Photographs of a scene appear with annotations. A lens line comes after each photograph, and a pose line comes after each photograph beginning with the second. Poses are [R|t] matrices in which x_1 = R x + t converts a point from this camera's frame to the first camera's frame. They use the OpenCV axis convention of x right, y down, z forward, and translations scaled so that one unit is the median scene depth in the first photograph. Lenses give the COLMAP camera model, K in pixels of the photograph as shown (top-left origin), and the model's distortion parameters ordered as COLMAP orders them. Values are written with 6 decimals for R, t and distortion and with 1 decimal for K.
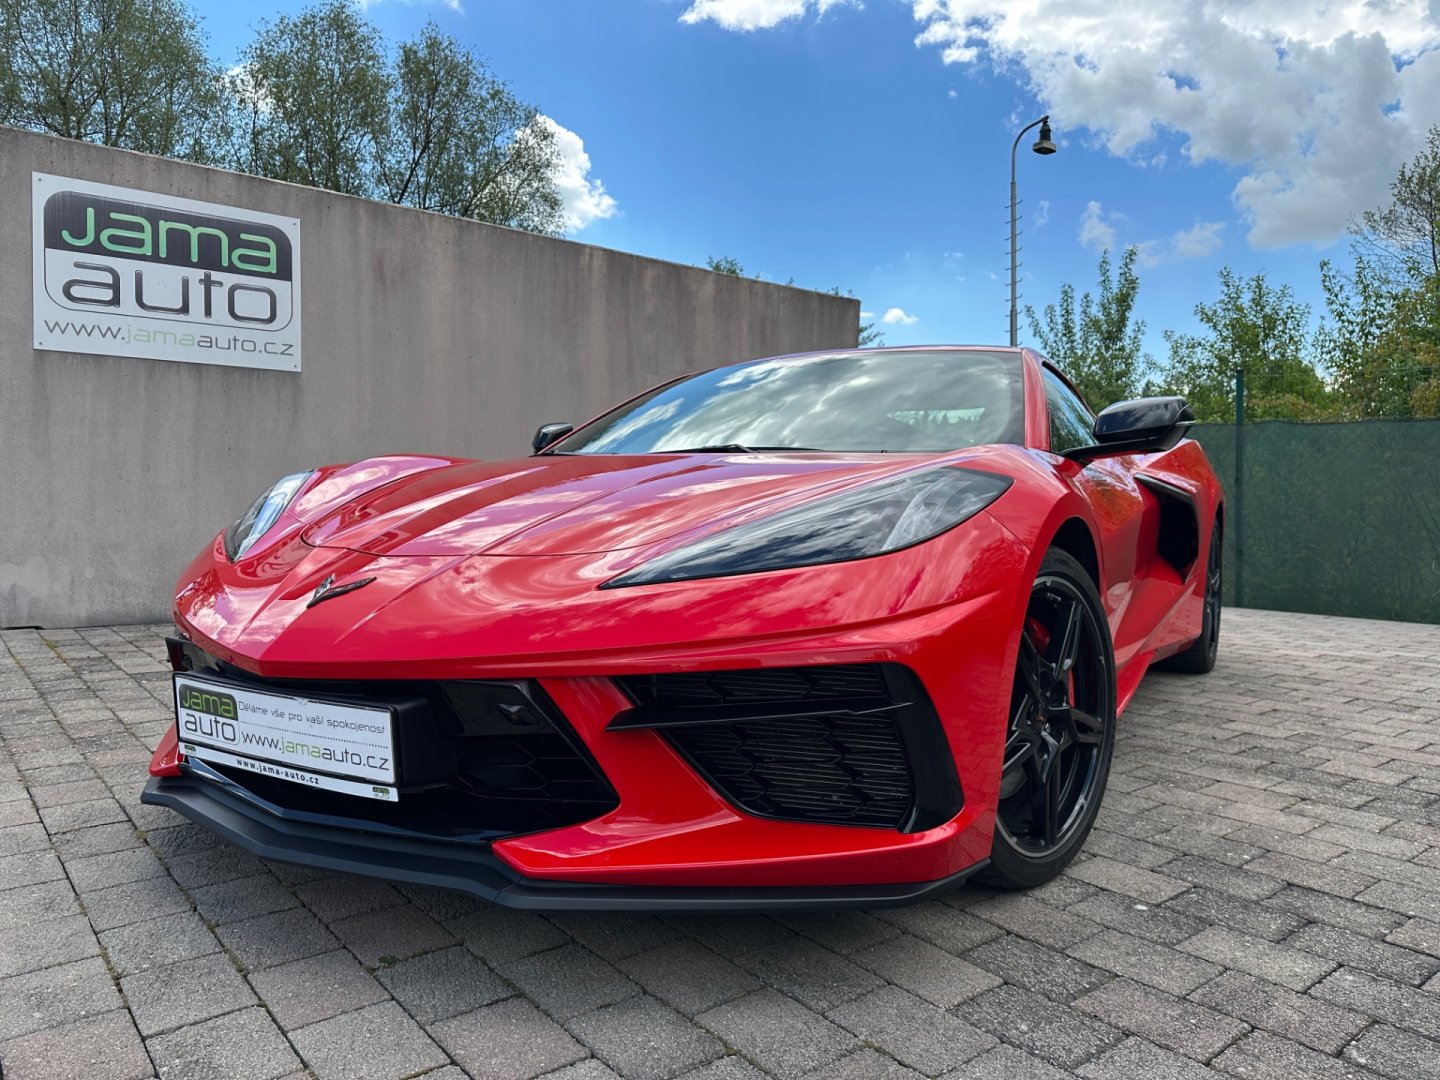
lens RADIAL K [[1020.0, 0, 720.0], [0, 1020.0, 540.3], [0, 0, 1]] dist [0.018410, -0.026825]
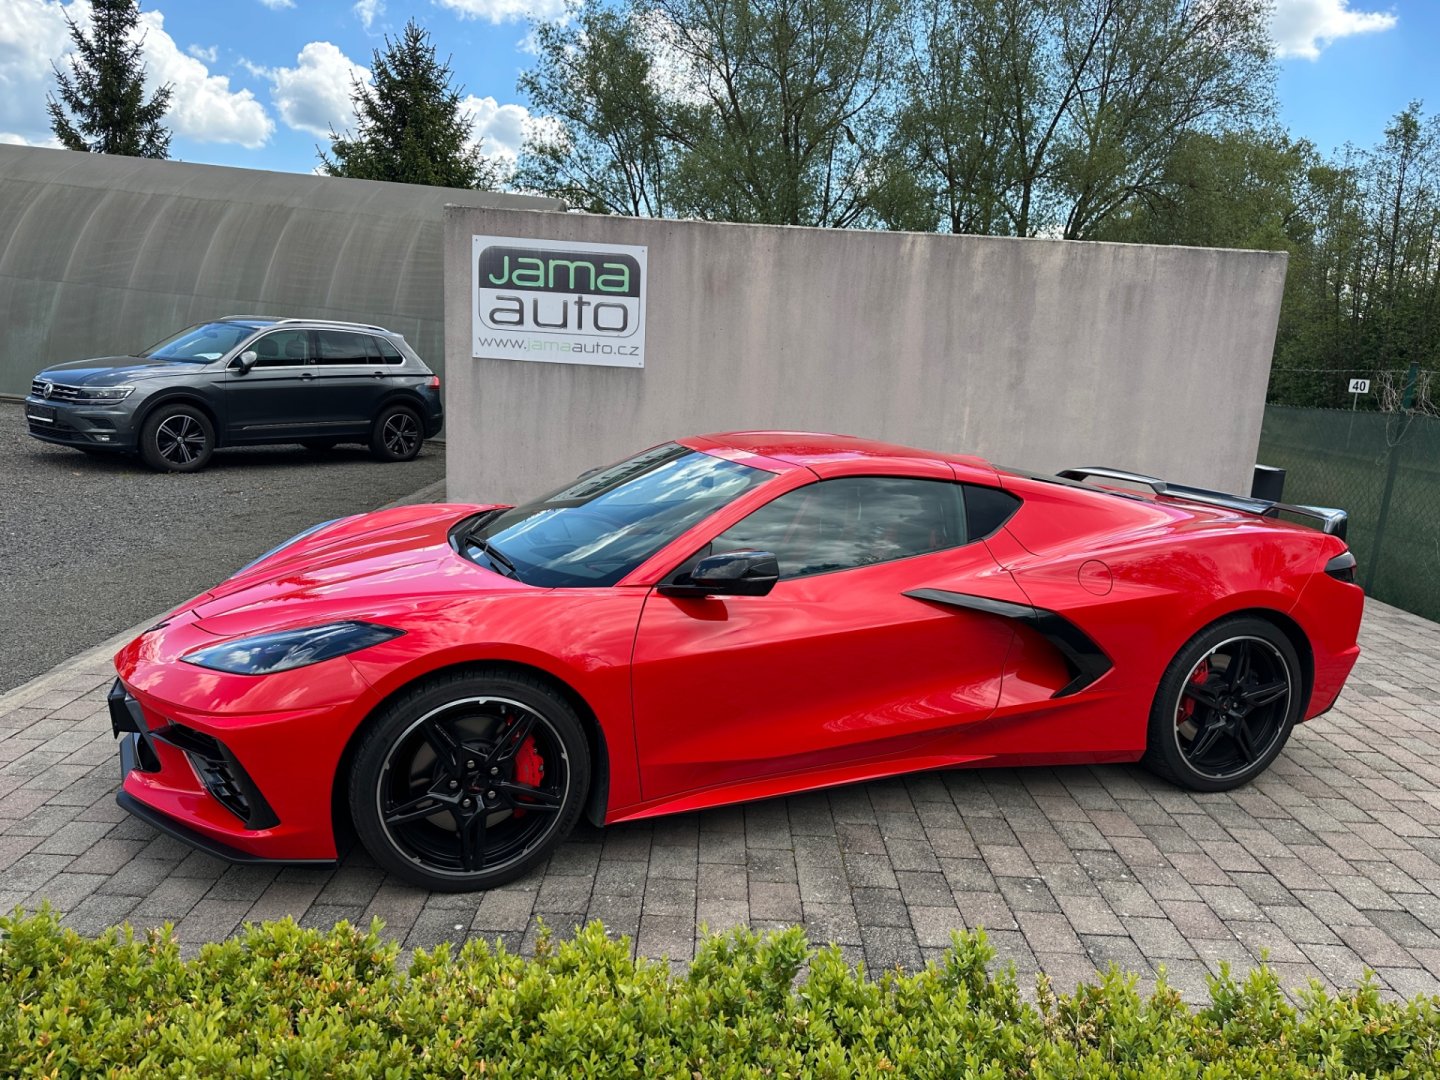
lens RADIAL K [[1003.5, 0, 722.2], [0, 1003.5, 547.2], [0, 0, 1]] dist [0.082229, -0.098366]
pose [[0.777539, 0.146703, -0.611483, 0.692123], [-0.065373, 0.985995, 0.153428, -0.199359], [0.625428, -0.079322, 0.776240, 0.060339]]
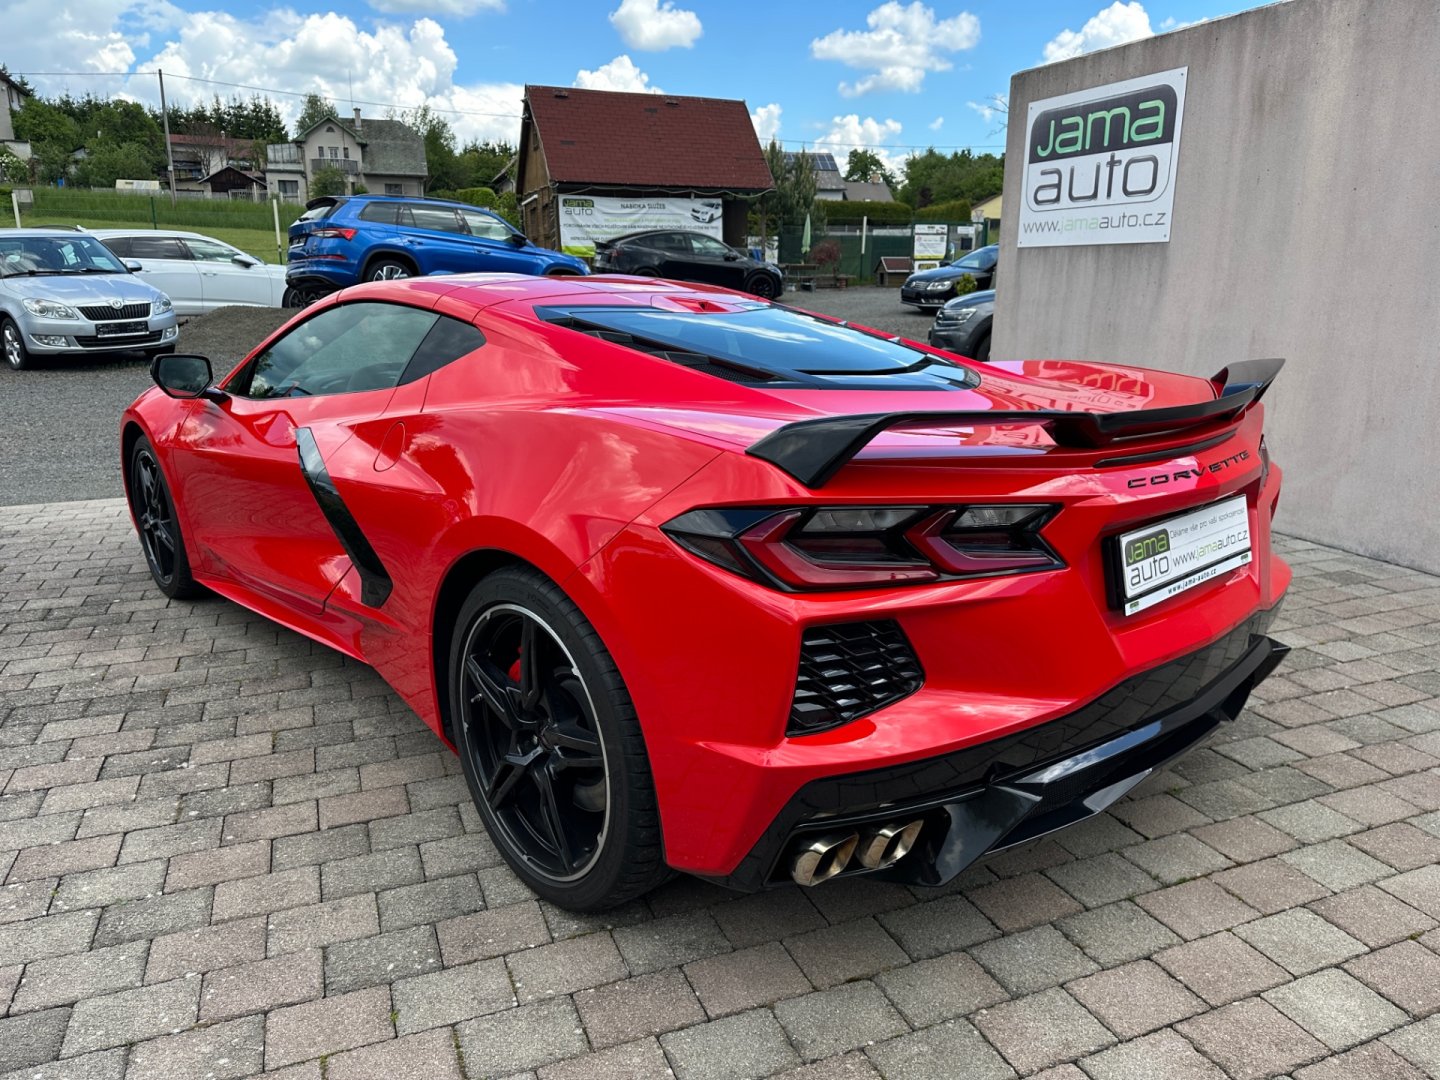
lens RADIAL K [[1019.1, 0, 712.7], [0, 1019.1, 539.8], [0, 0, 1]] dist [0.033926, -0.035810]
pose [[-0.296015, 0.223968, -0.928555, 0.912711], [-0.042733, 0.968043, 0.247116, -0.161072], [0.954227, 0.112830, -0.276984, 1.256961]]
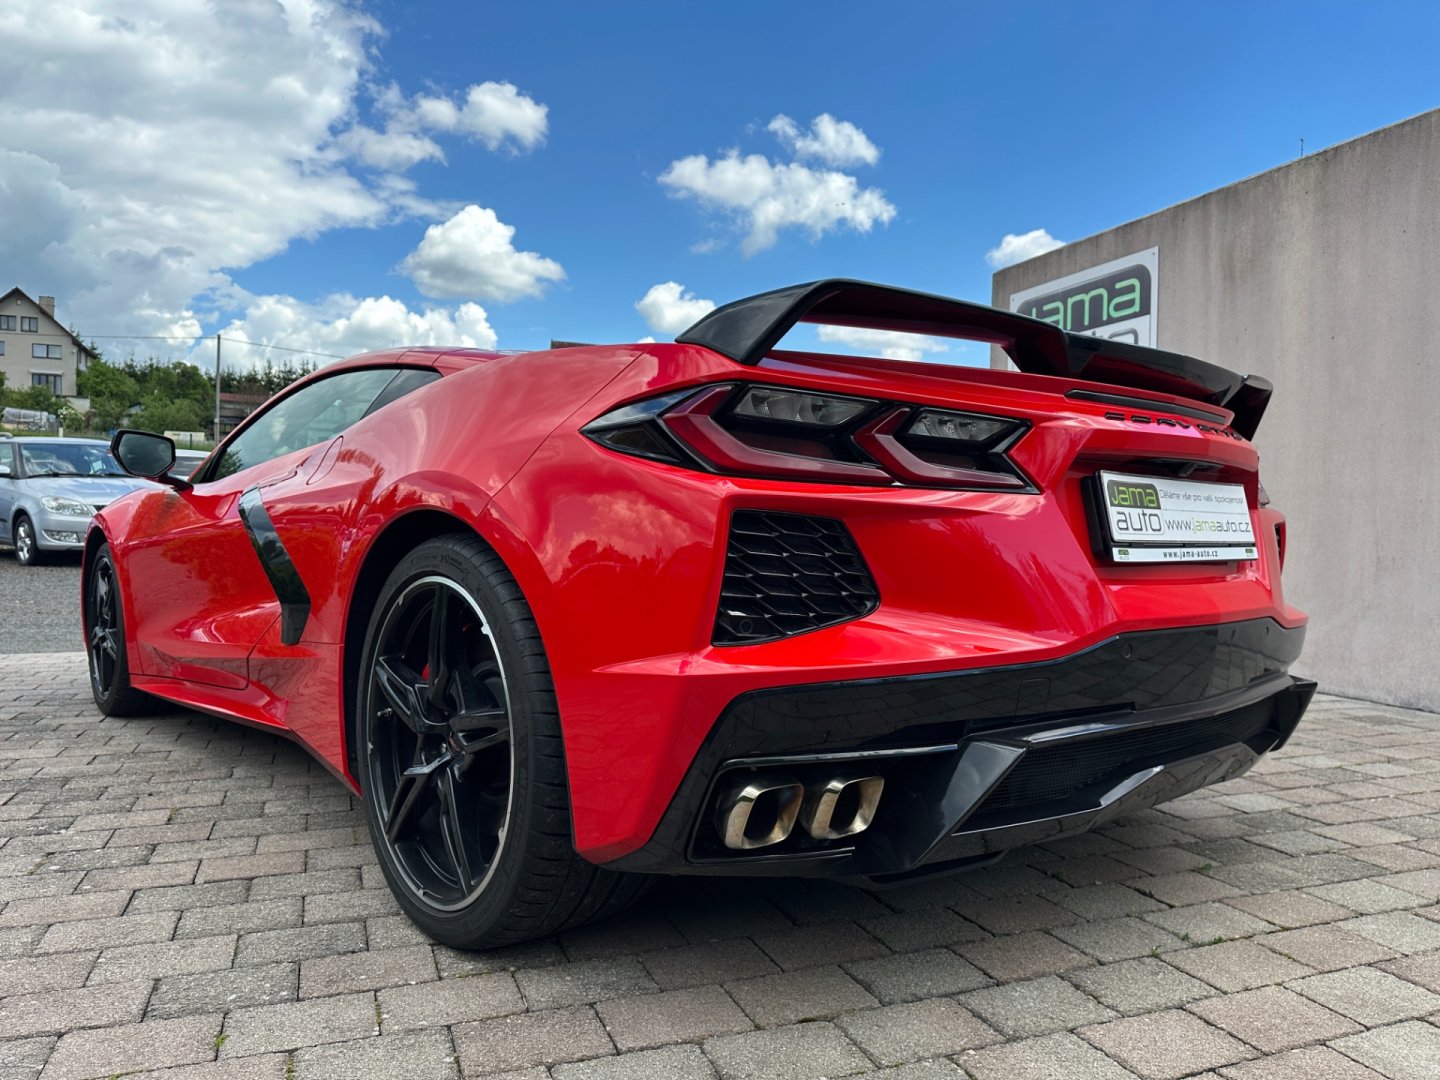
lens RADIAL K [[1022.4, 0, 710.7], [0, 1022.4, 538.8], [0, 0, 1]] dist [0.018201, -0.018180]
pose [[-0.309938, -0.011070, -0.950692, 0.872289], [-0.055521, 0.998437, 0.006475, -0.035173], [0.949134, 0.054790, -0.310068, 1.282314]]
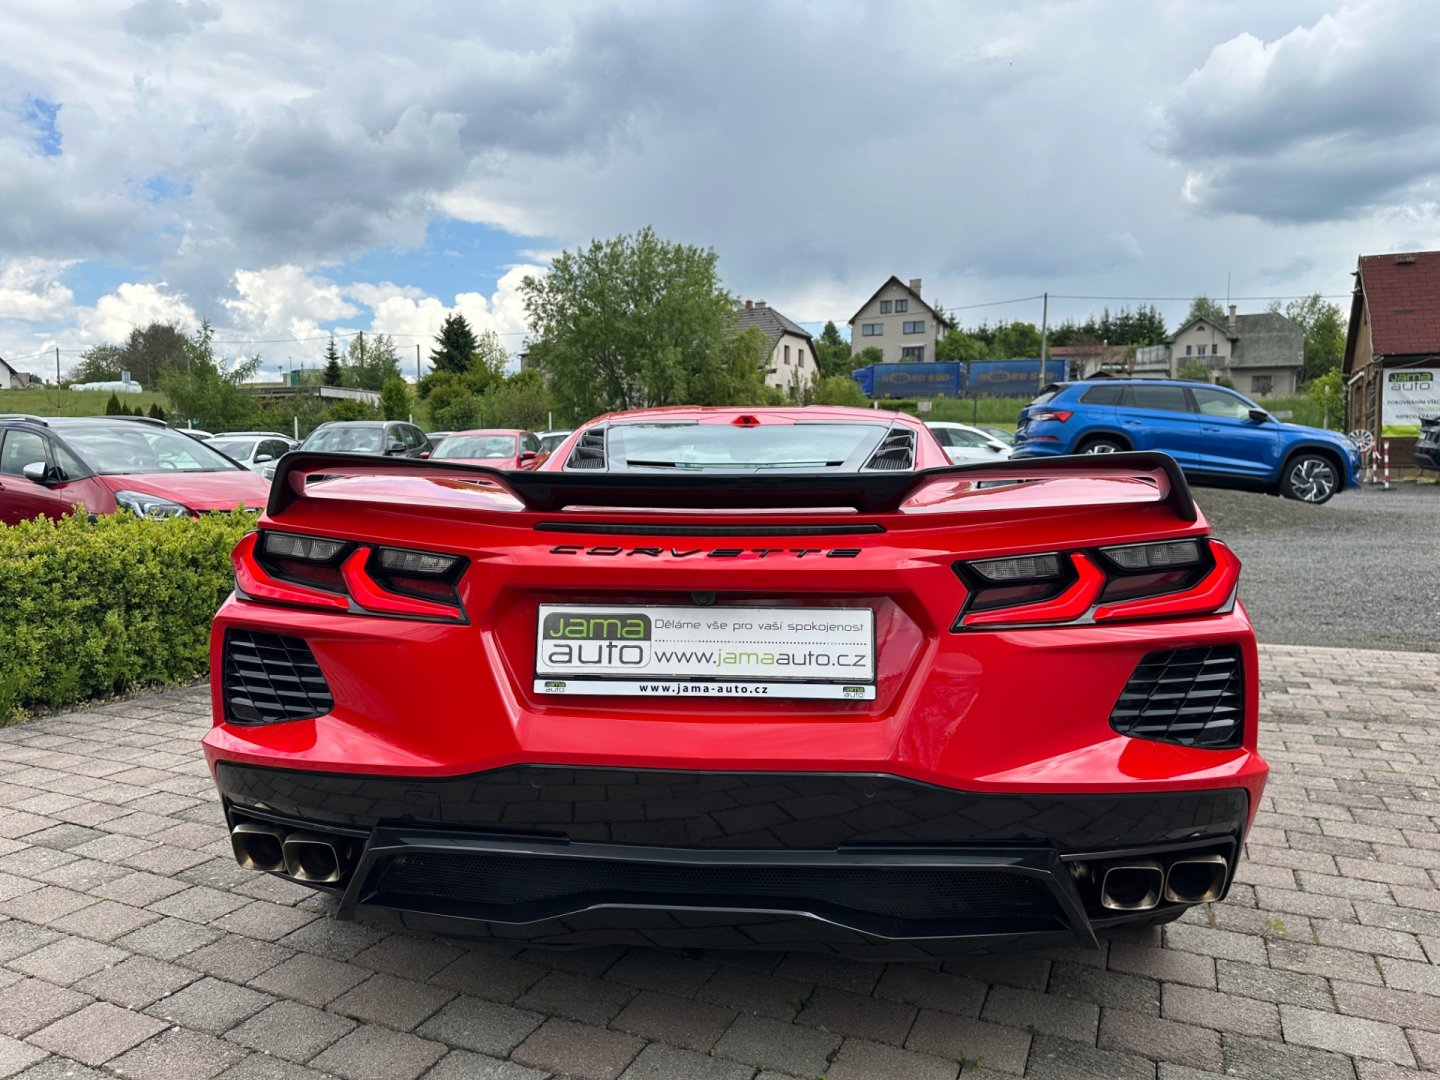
lens RADIAL K [[1004.4, 0, 717.3], [0, 1004.4, 538.2], [0, 0, 1]] dist [0.077430, -0.084277]
pose [[-0.887851, 0.015190, -0.459880, 0.587308], [-0.032943, 0.994792, 0.096459, -0.129806], [0.458950, 0.100791, -0.882726, 1.667697]]
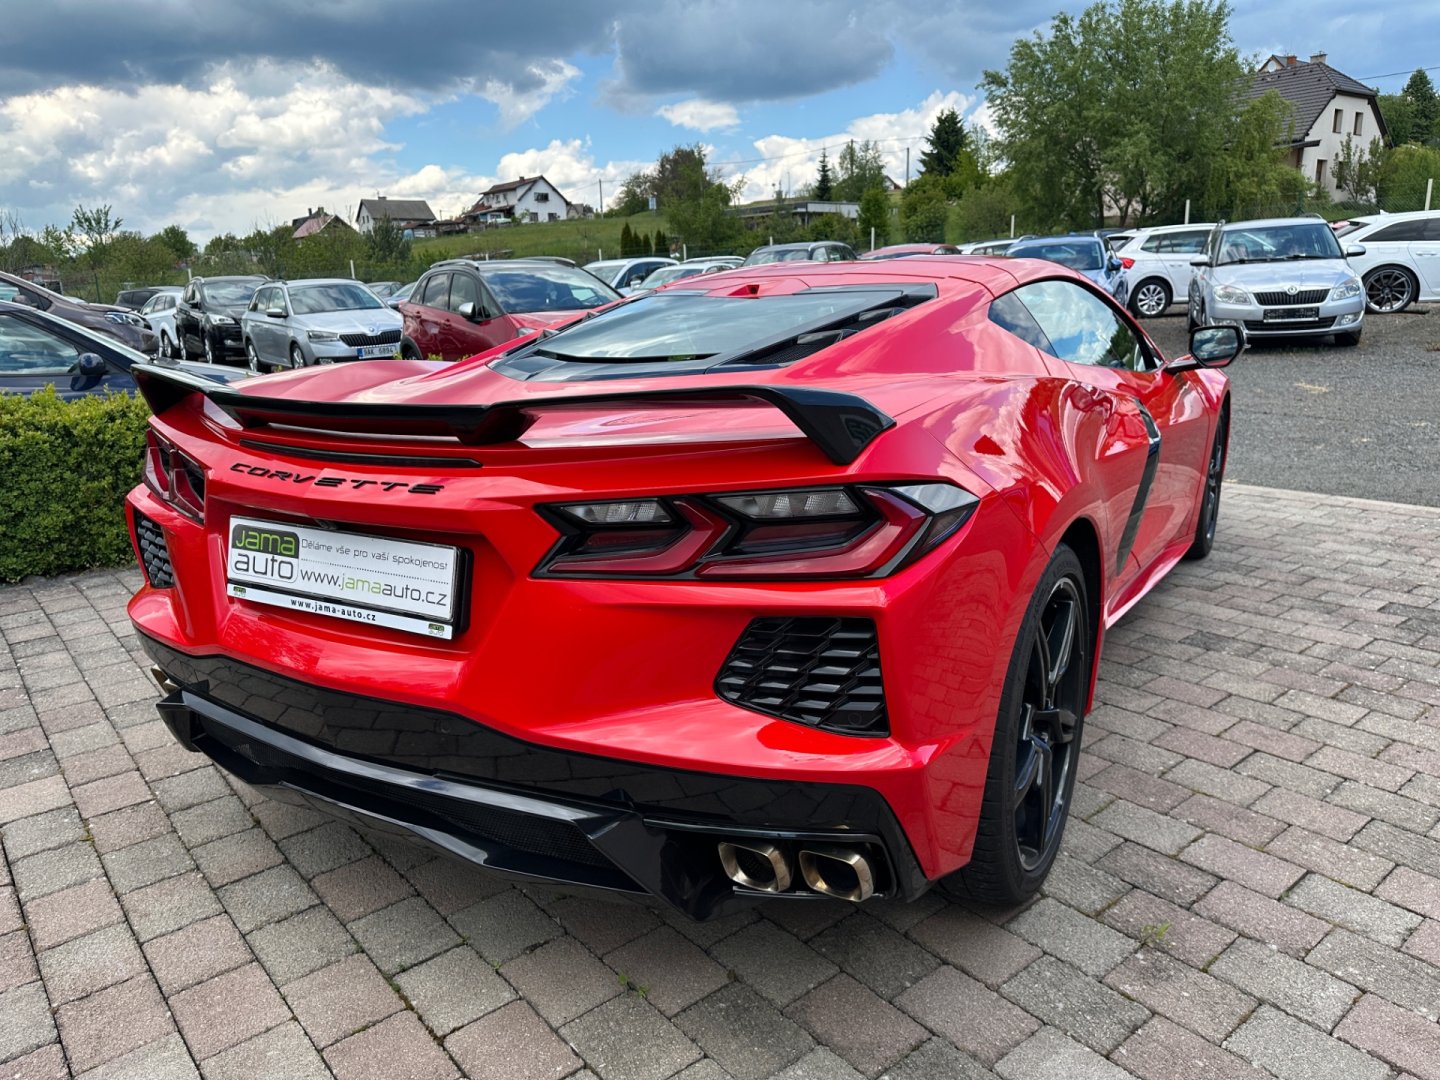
lens RADIAL K [[1021.9, 0, 721.4], [0, 1021.9, 535.1], [0, 0, 1]] dist [0.015242, -0.023808]
pose [[-0.999789, 0.017606, -0.010566, 0.271841], [0.014005, 0.961018, 0.276129, -0.172753], [0.015015, 0.275923, -0.961062, 1.715221]]
